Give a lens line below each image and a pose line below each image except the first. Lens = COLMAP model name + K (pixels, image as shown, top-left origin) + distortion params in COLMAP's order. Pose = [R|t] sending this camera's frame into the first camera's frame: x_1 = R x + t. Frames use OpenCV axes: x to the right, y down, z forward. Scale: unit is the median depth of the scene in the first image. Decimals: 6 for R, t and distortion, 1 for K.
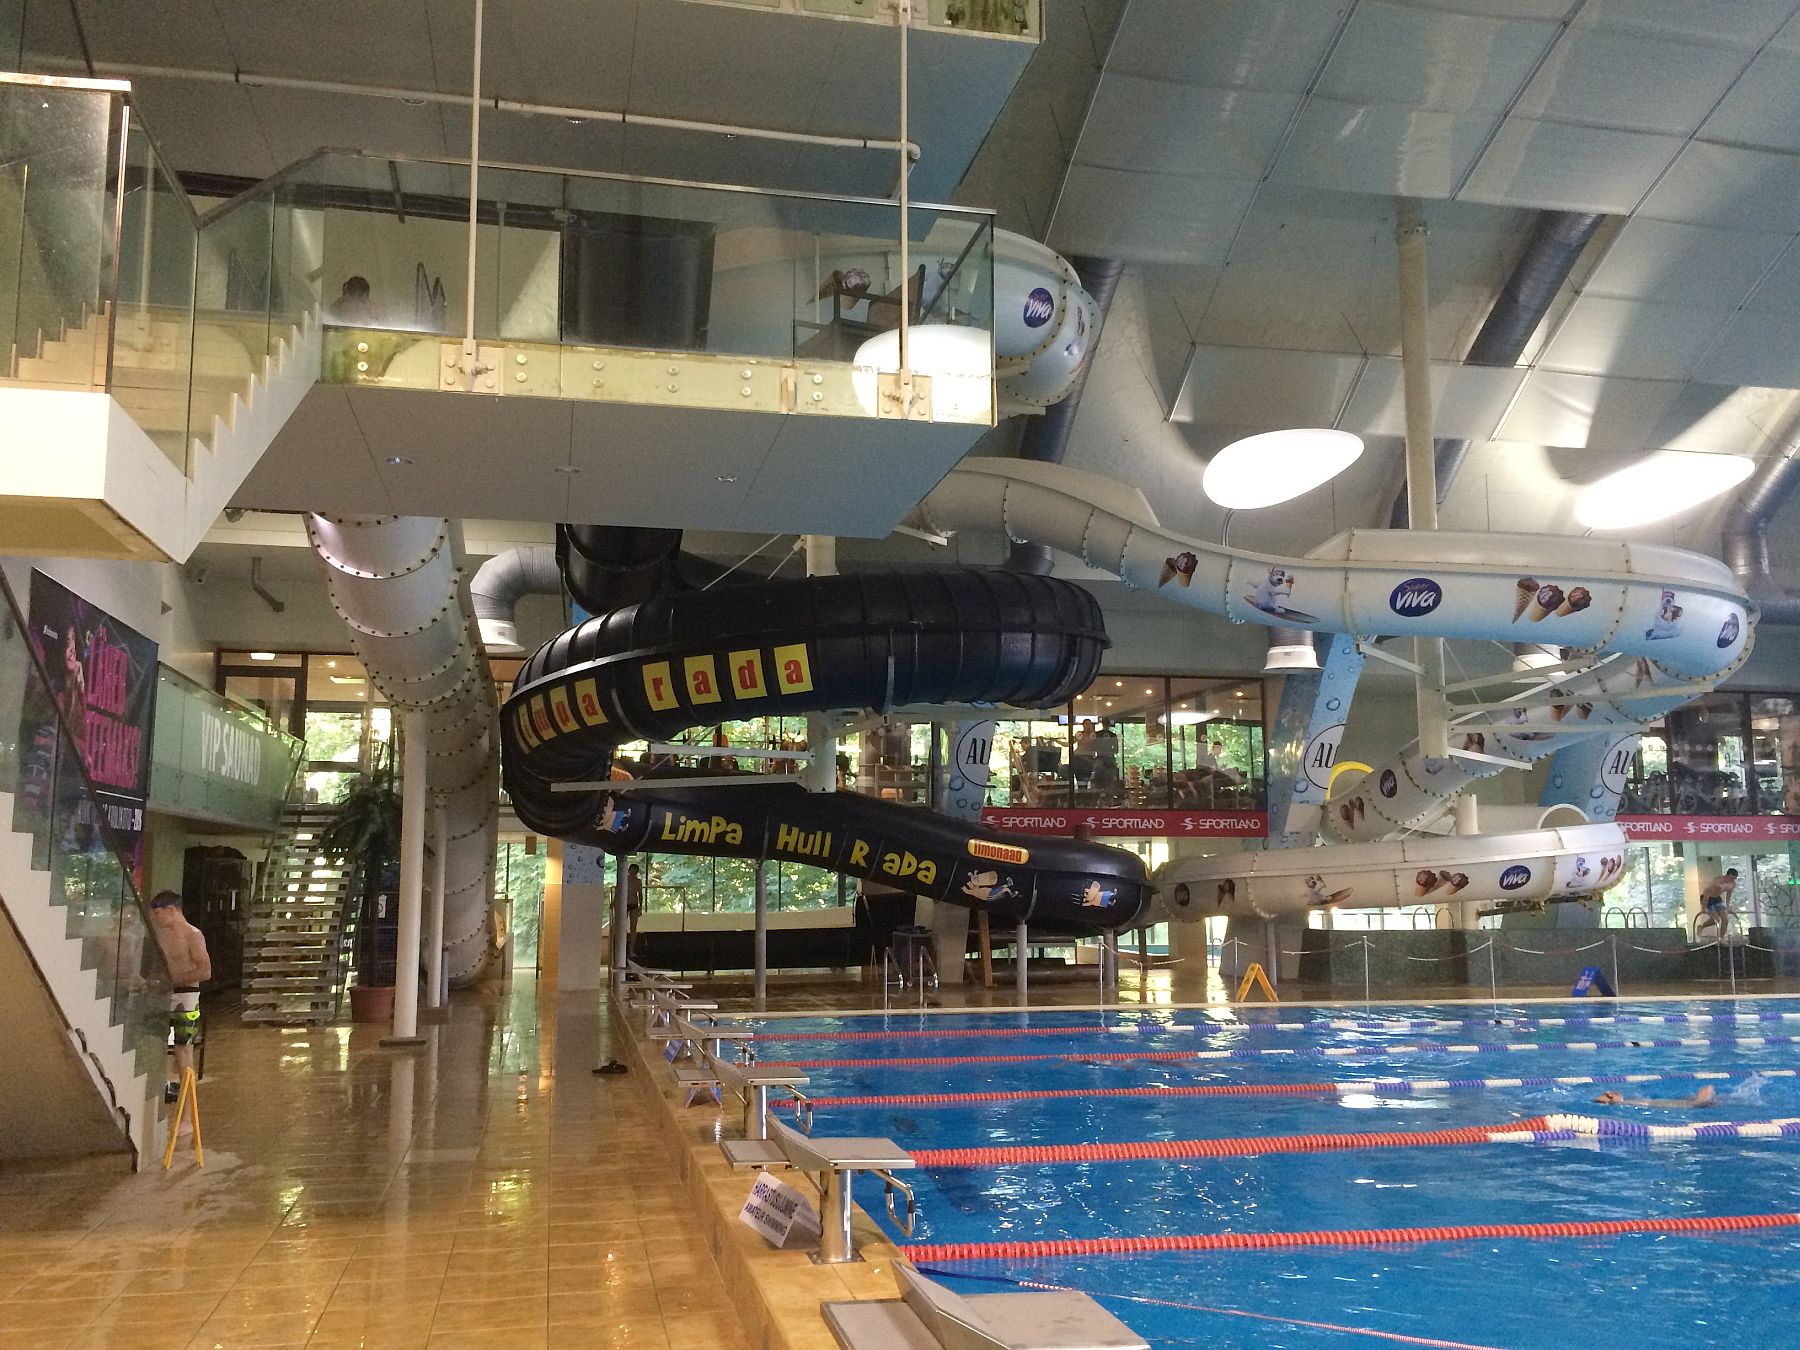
lens RADIAL K [[1554.5, 0, 894.5], [0, 1554.5, 679.5], [0, 0, 1]] dist [0.062885, -0.089448]
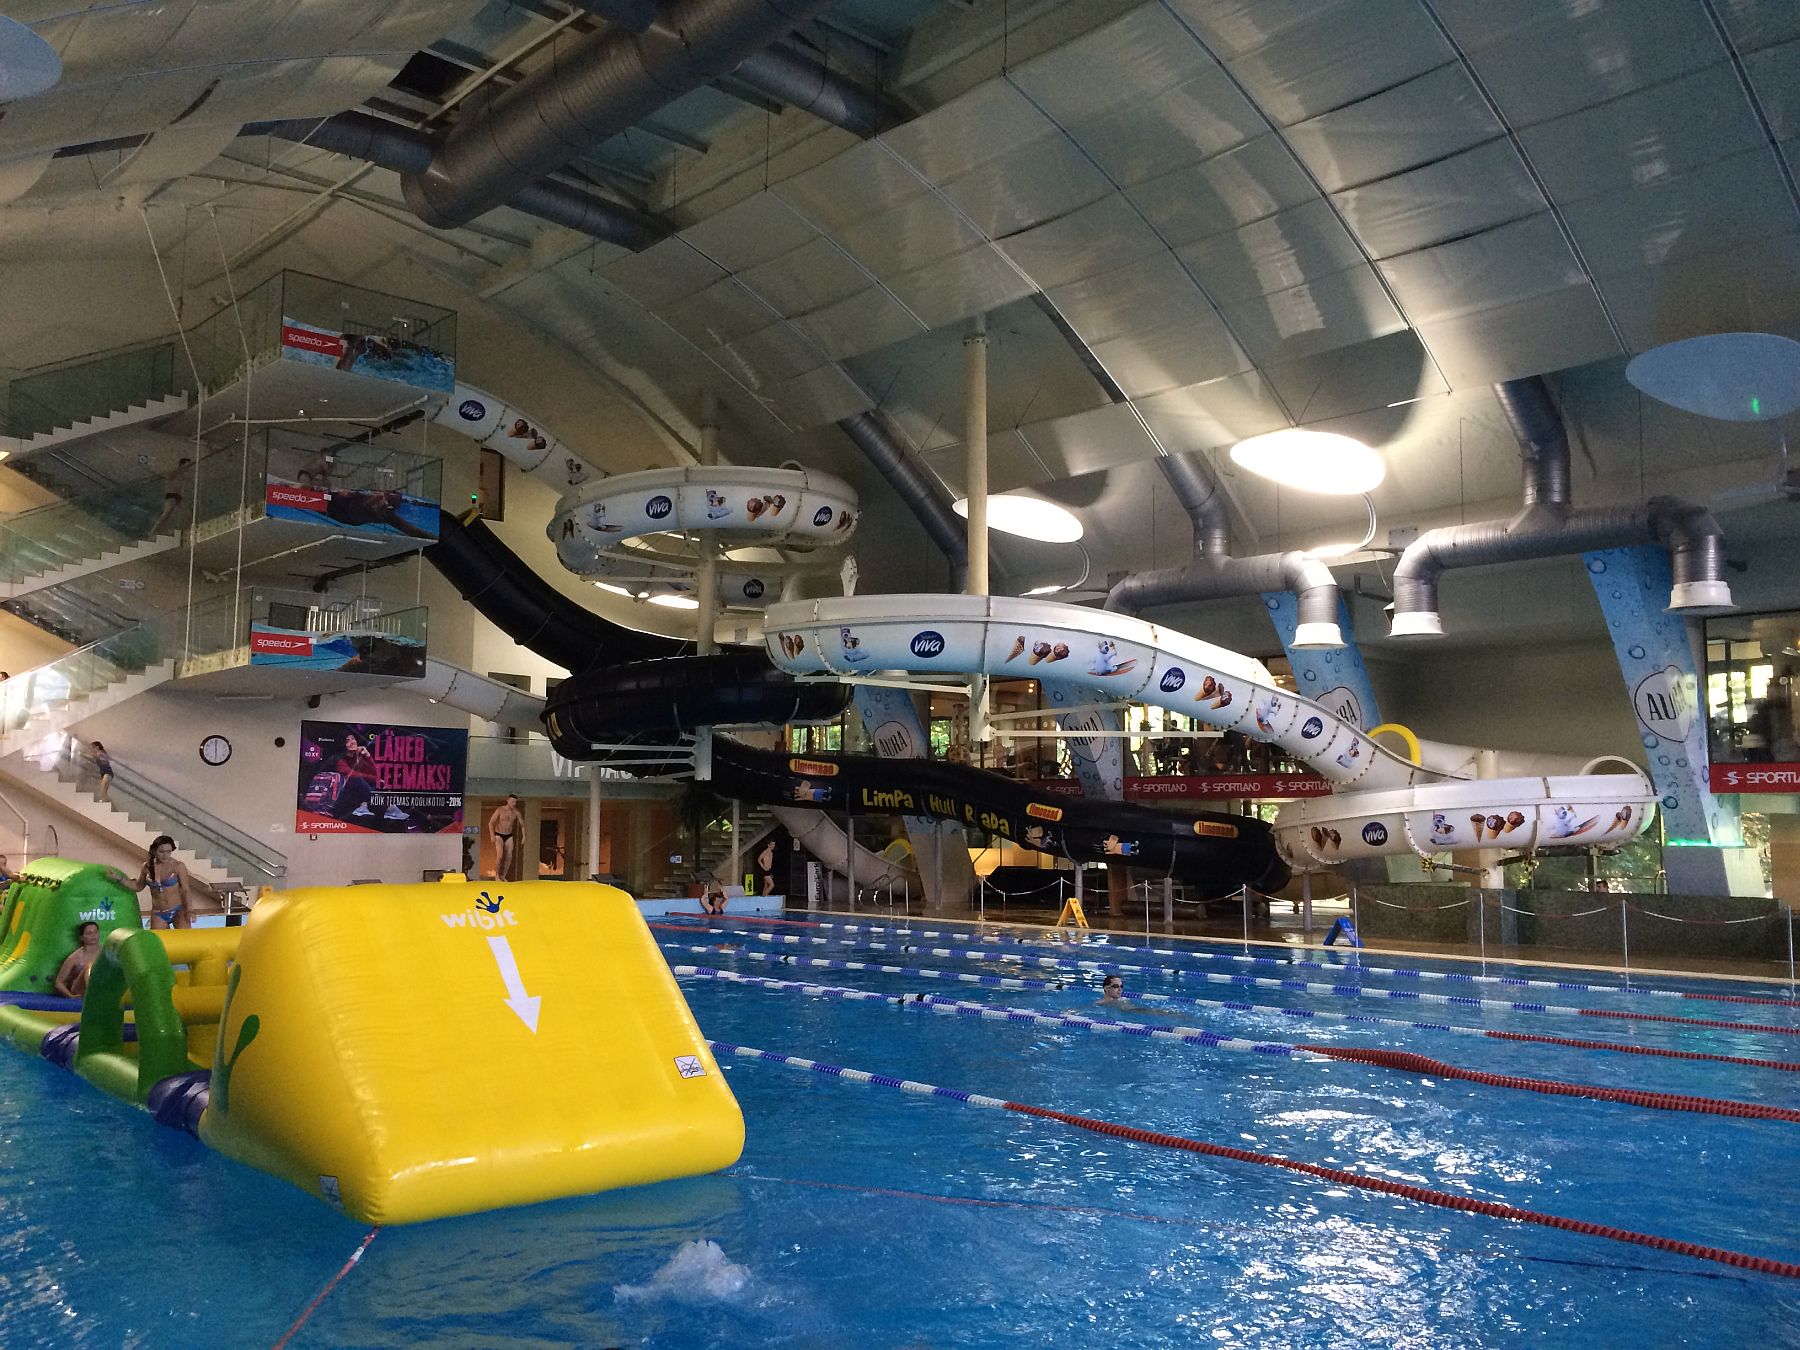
lens RADIAL K [[1554.5, 0, 894.5], [0, 1554.5, 679.5], [0, 0, 1]] dist [0.062885, -0.089448]
pose [[0.490854, -0.078234, -0.867722, 1.247323], [0.100624, 0.994386, -0.032732, 0.029299], [0.865412, -0.071247, 0.495970, 0.240986]]
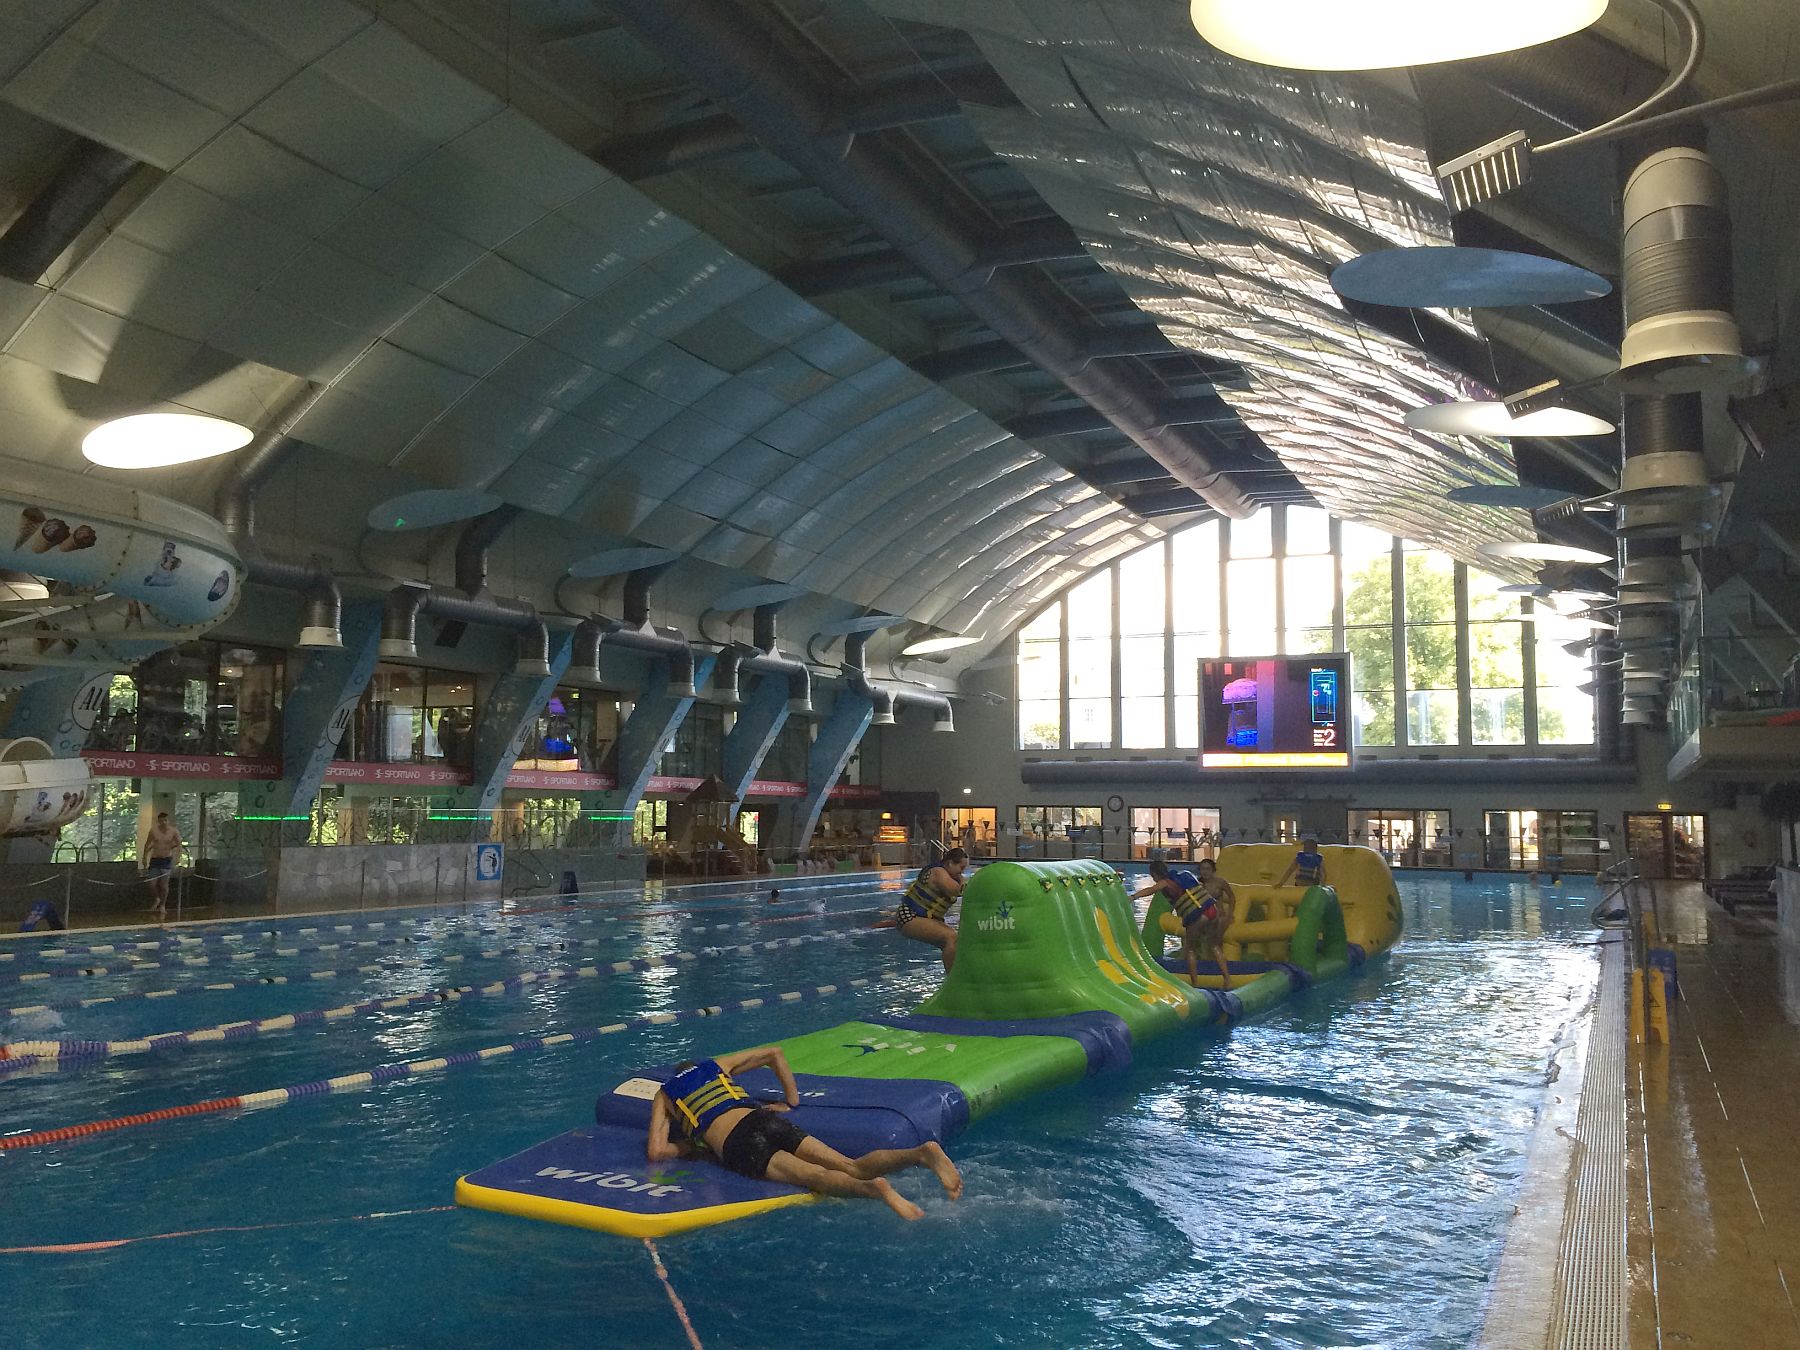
lens RADIAL K [[1554.5, 0, 894.5], [0, 1554.5, 679.5], [0, 0, 1]] dist [0.062885, -0.089448]
pose [[0.607787, 0.076089, 0.790446, -0.027463], [-0.107851, 0.994085, -0.012763, -0.002493], [-0.786742, -0.077493, 0.612399, -0.026066]]
